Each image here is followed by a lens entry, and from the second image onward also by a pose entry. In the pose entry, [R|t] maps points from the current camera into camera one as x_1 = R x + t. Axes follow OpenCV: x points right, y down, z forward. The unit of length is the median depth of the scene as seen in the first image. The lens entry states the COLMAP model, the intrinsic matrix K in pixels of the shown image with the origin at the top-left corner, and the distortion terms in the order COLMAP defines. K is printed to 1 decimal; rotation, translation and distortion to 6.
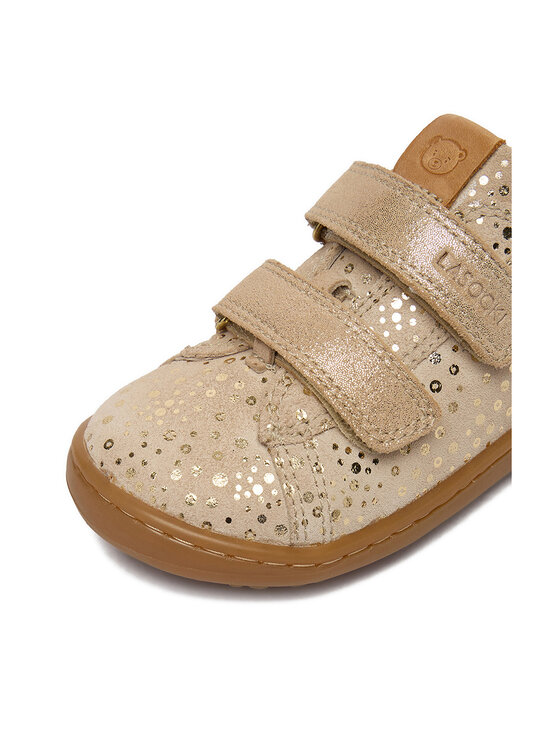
lens RADIAL K [[1120.4, 0, 280.0], [0, 1120.4, 373.0], [0, 0, 1]] dist [-0.120275, 0.067239]
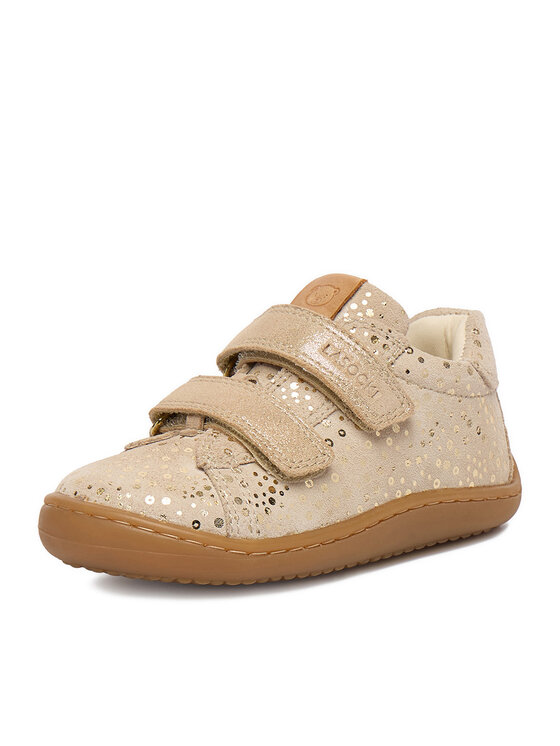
lens RADIAL K [[2023.0, 0, 280.0], [0, 2023.0, 373.0], [0, 0, 1]] dist [-0.031001, -0.159680]
pose [[0.993304, -0.020741, 0.113650, -0.183786], [0.067913, 0.900656, -0.429194, 0.952286], [-0.093457, 0.434038, 0.896034, -1.143371]]
